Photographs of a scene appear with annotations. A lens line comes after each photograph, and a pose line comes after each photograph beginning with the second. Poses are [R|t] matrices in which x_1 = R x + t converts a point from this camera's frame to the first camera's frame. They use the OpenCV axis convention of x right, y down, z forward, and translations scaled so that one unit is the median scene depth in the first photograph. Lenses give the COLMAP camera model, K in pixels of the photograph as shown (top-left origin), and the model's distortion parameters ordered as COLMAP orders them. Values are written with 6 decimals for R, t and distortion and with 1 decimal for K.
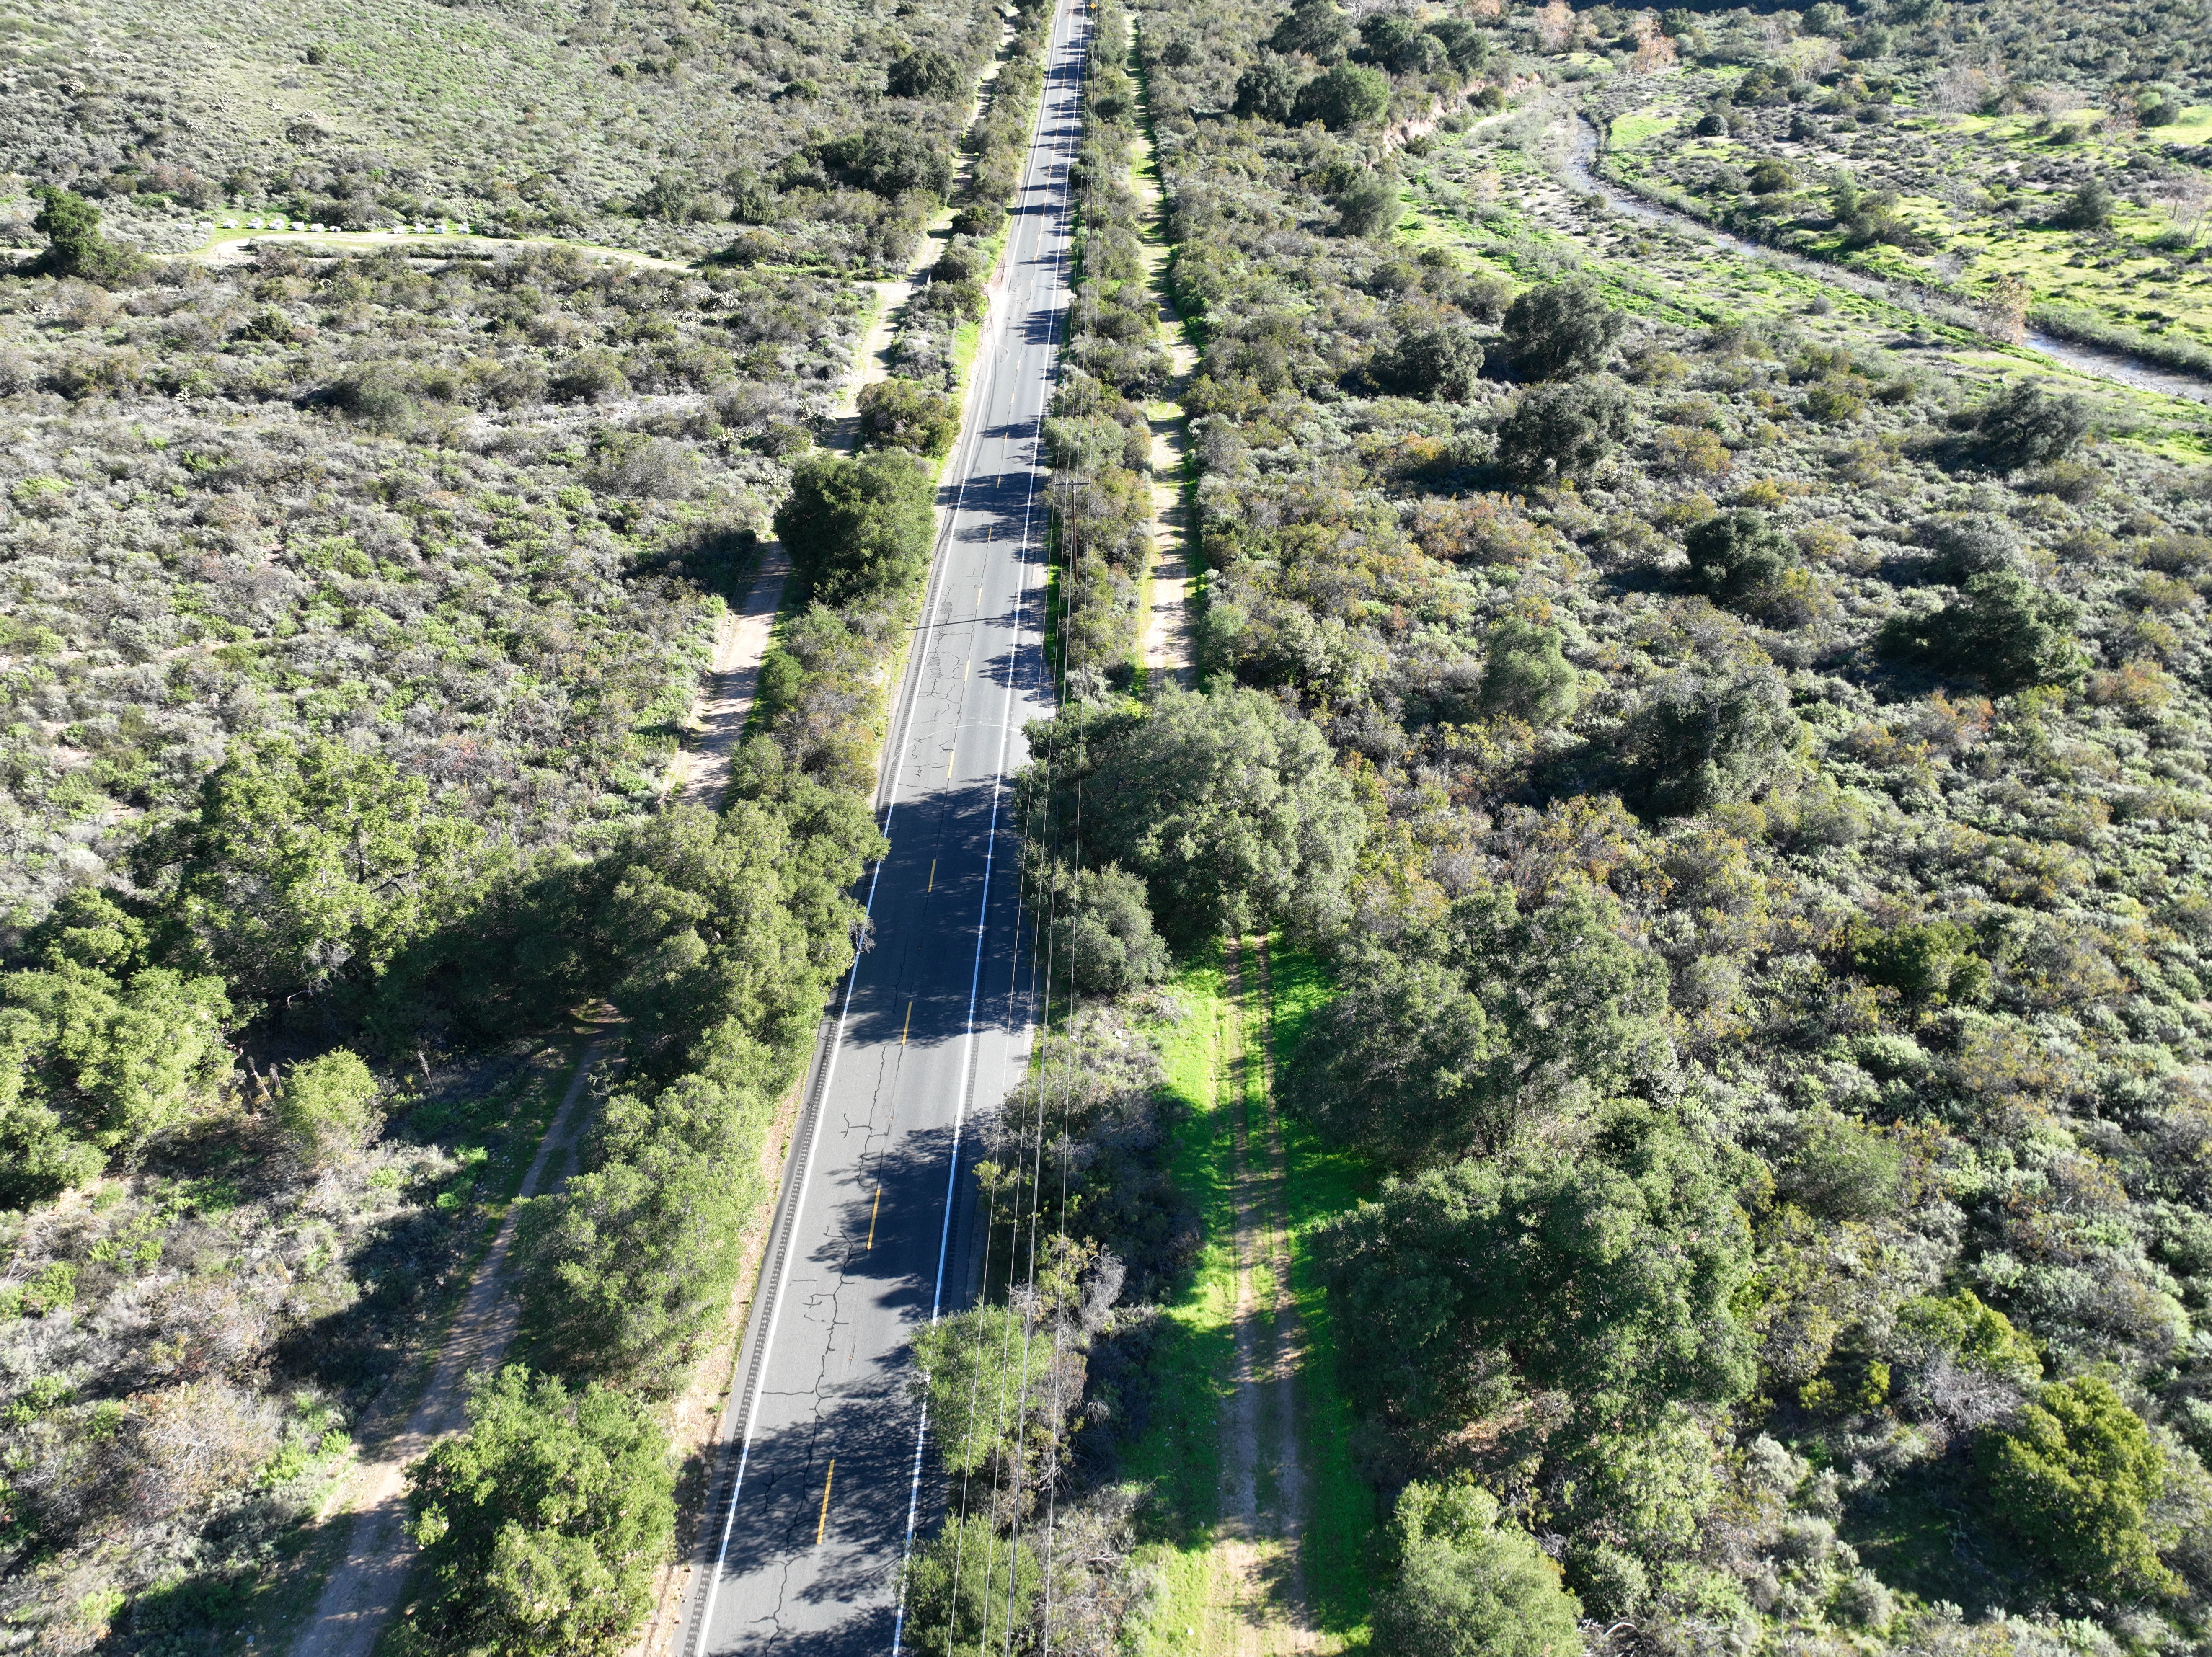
lens RADIAL K [[1539.9, 0, 1112.3], [0, 1539.9, 828.9], [0, 0, 1]] dist [0.003559, 0.017502]
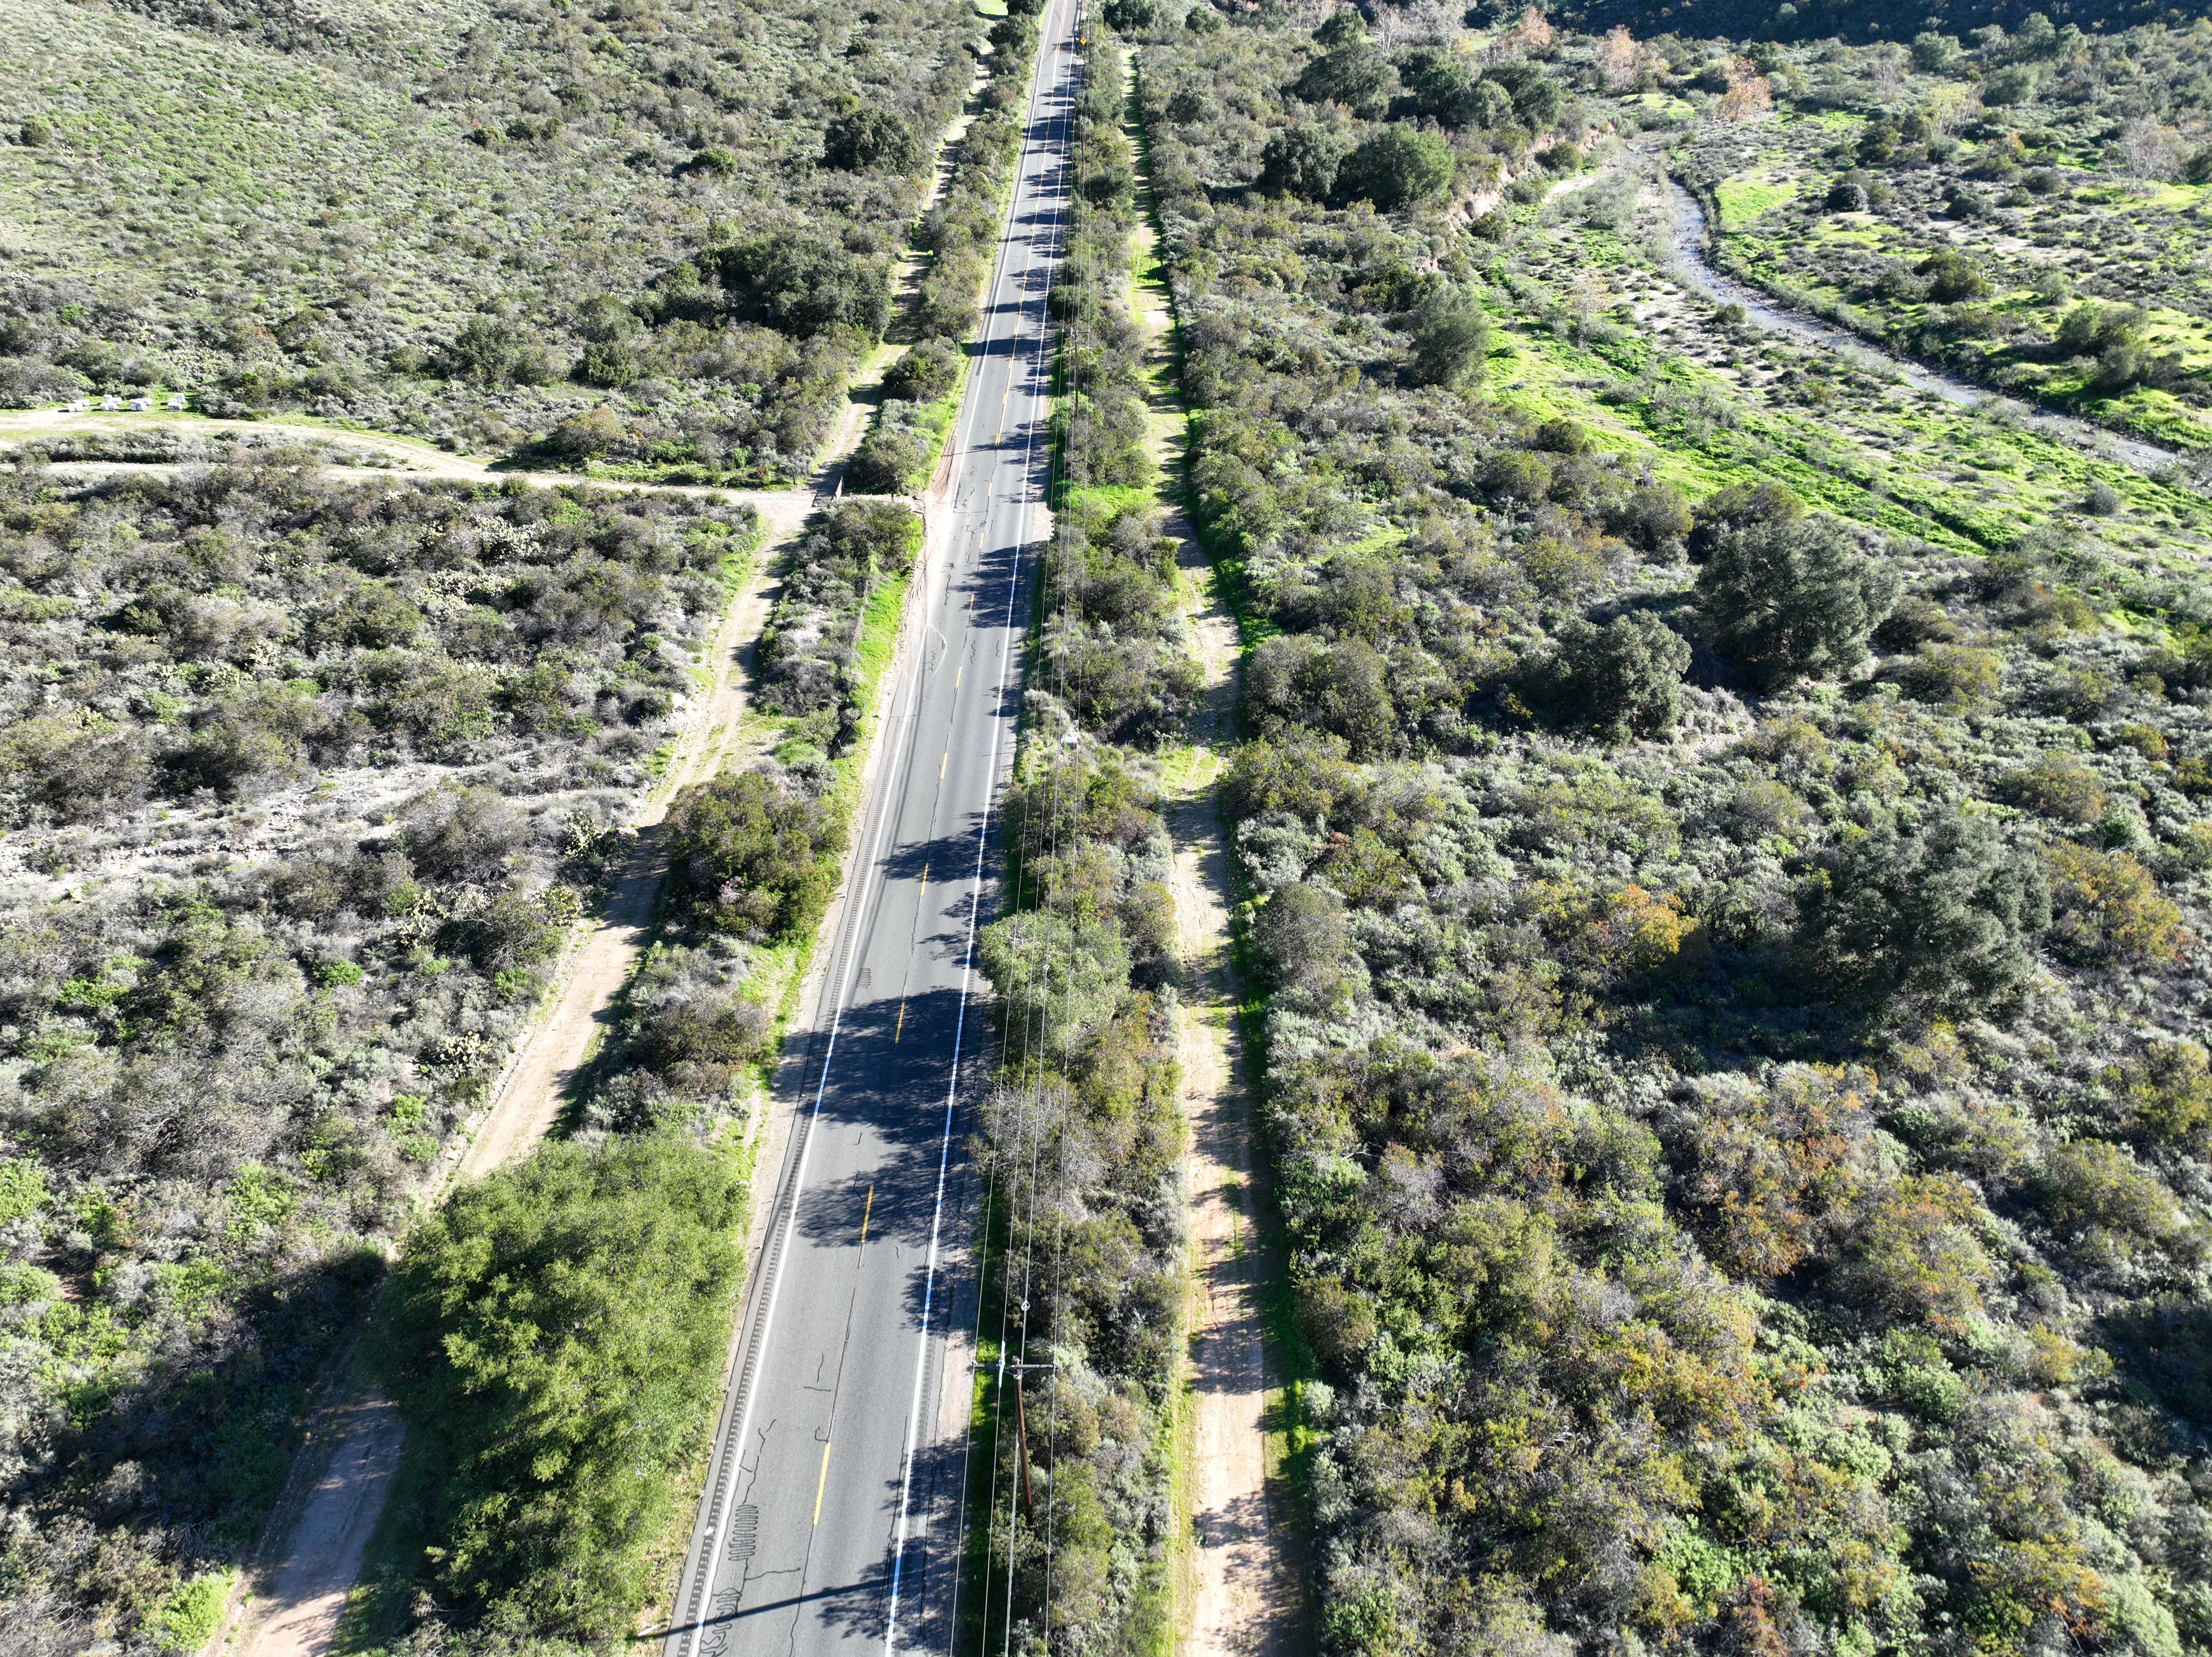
lens RADIAL K [[1539.9, 0, 1098.6], [0, 1539.9, 834.1], [0, 0, 1]] dist [0.003559, 0.017502]
pose [[0.999993, 0.002249, -0.003028, -0.001084], [-0.002247, 0.999997, 0.000848, -0.180826], [0.003029, -0.000841, 0.999995, 0.280524]]
